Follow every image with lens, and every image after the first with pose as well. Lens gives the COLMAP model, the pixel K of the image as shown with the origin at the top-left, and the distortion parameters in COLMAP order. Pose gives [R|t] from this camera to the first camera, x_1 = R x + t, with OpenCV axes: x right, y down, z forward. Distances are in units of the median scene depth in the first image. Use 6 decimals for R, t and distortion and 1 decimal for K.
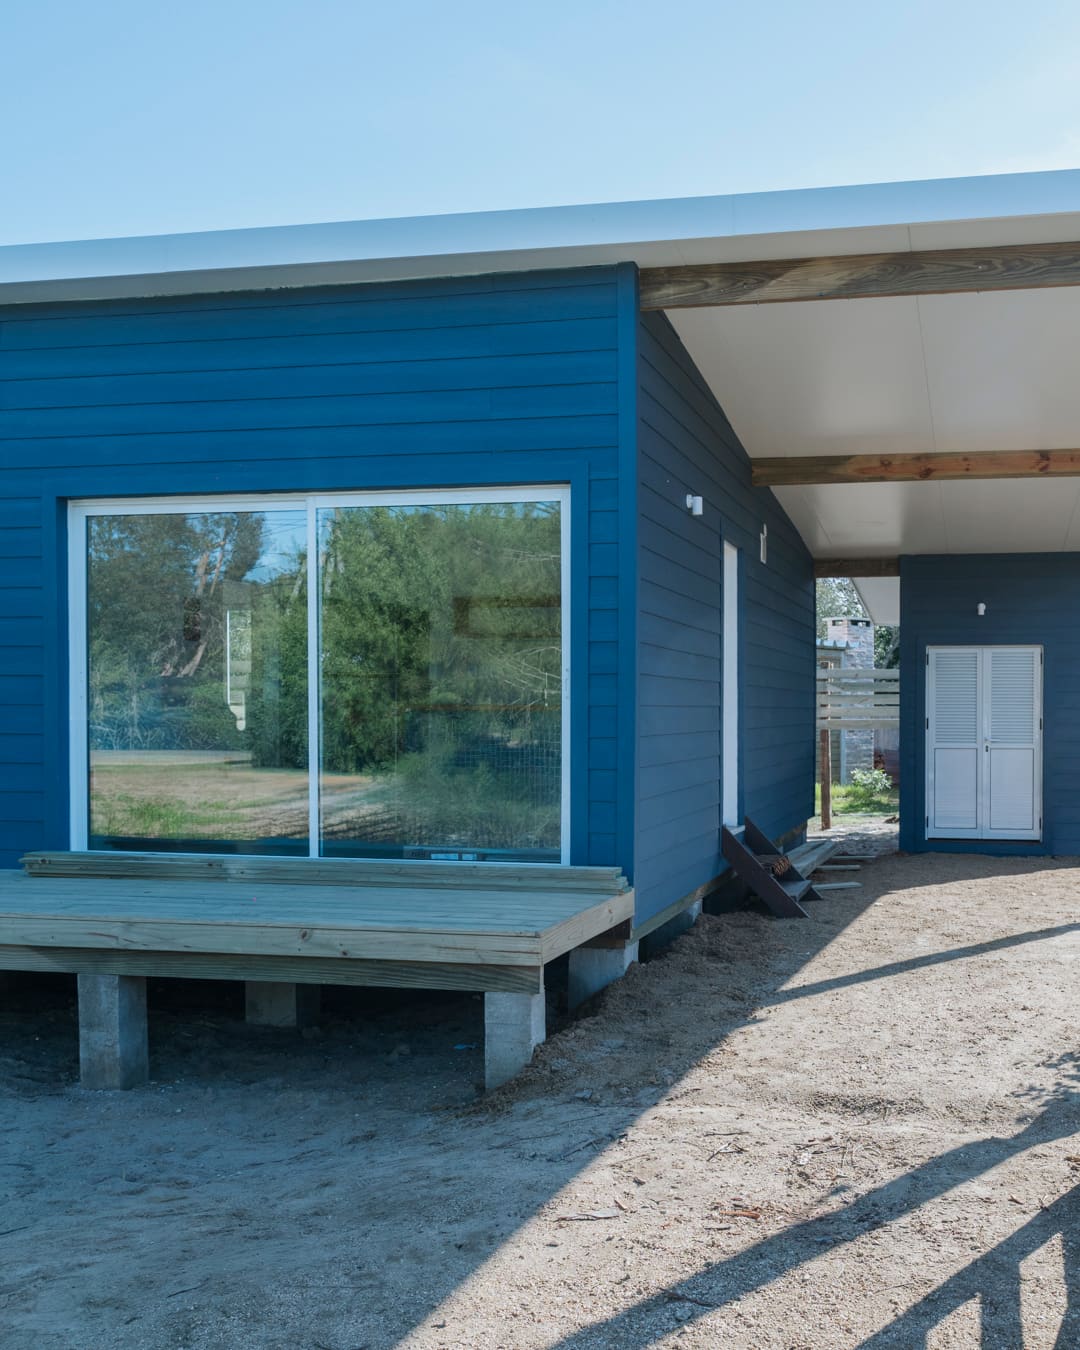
lens RADIAL K [[1412.7, 0, 679.4], [0, 1412.7, 733.6], [0, 0, 1]] dist [0.016064, 0.013297]
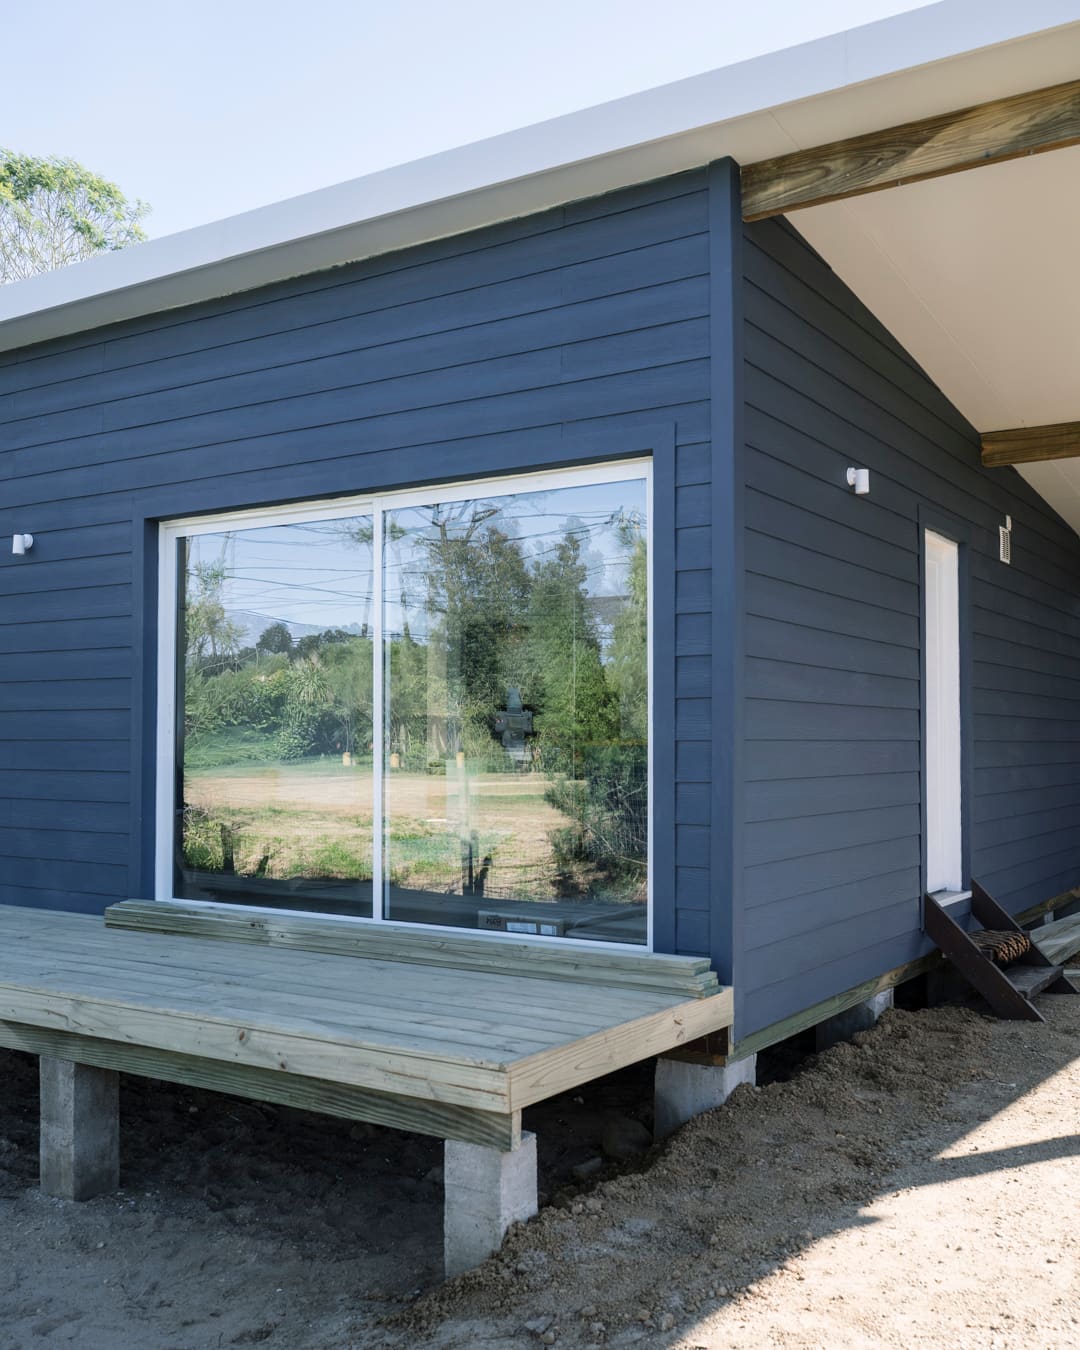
lens RADIAL K [[1326.1, 0, 503.0], [0, 1326.1, 704.9], [0, 0, 1]] dist [0.007567, -0.006894]
pose [[0.928659, -0.011374, -0.370760, 0.113002], [-0.005654, 0.998980, -0.044809, -0.006127], [0.370891, 0.043708, 0.927647, 0.297872]]
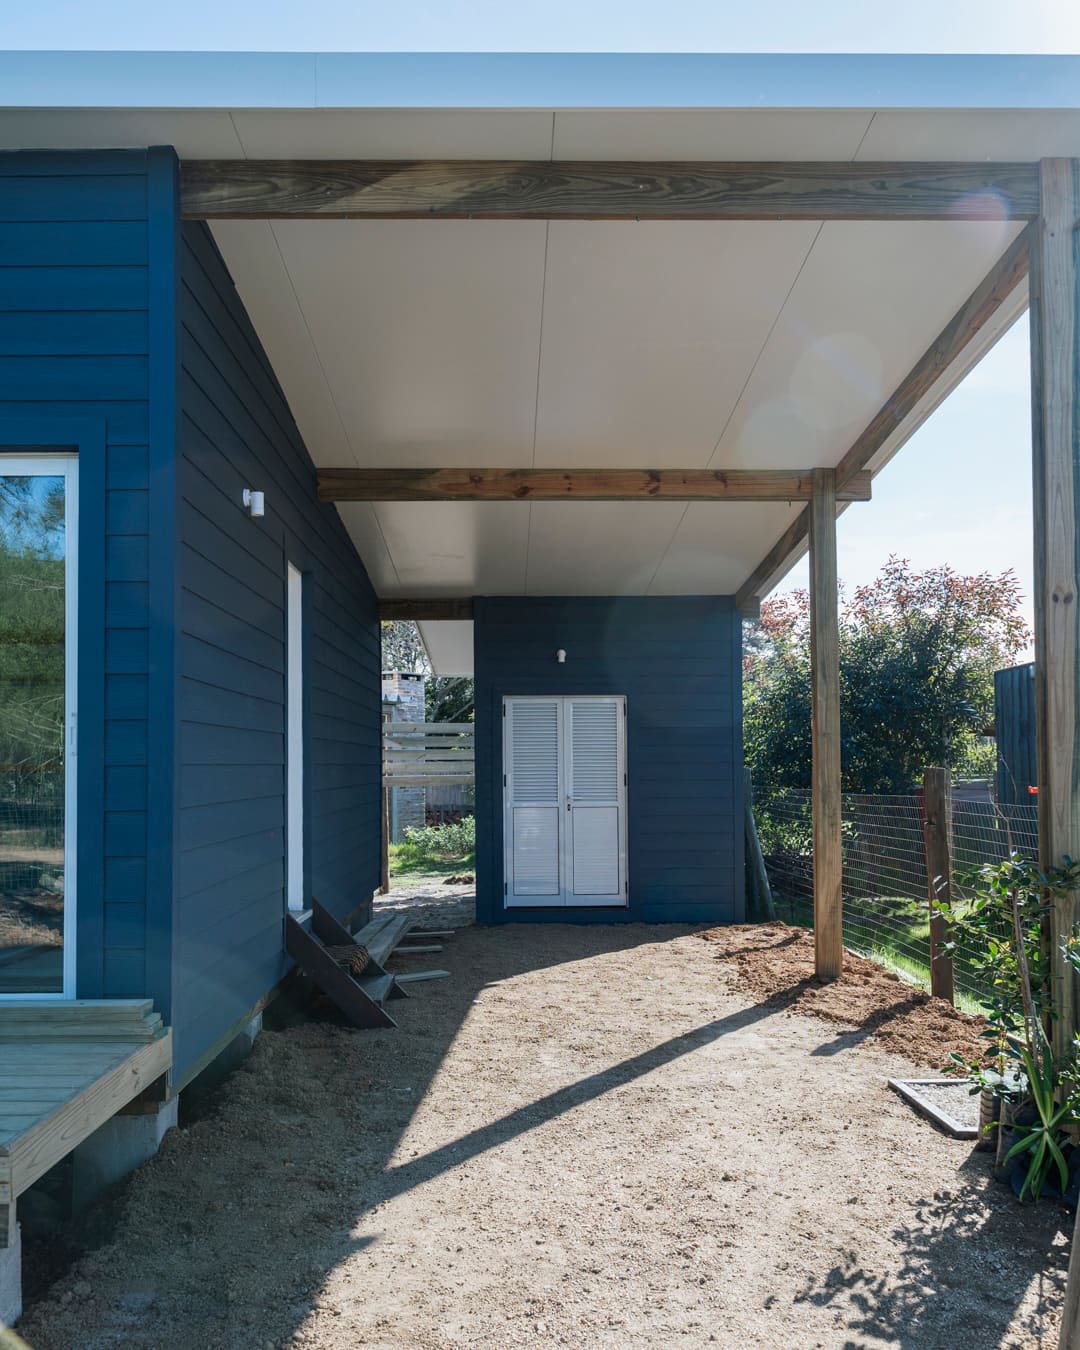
lens RADIAL K [[1334.6, 0, 521.0], [0, 1334.6, 723.4], [0, 0, 1]] dist [0.003102, -0.003875]
pose [[0.975307, -0.001005, 0.220850, -0.009109], [0.011602, 0.998842, -0.046689, -0.007130], [-0.220547, 0.048099, 0.974190, 0.306781]]
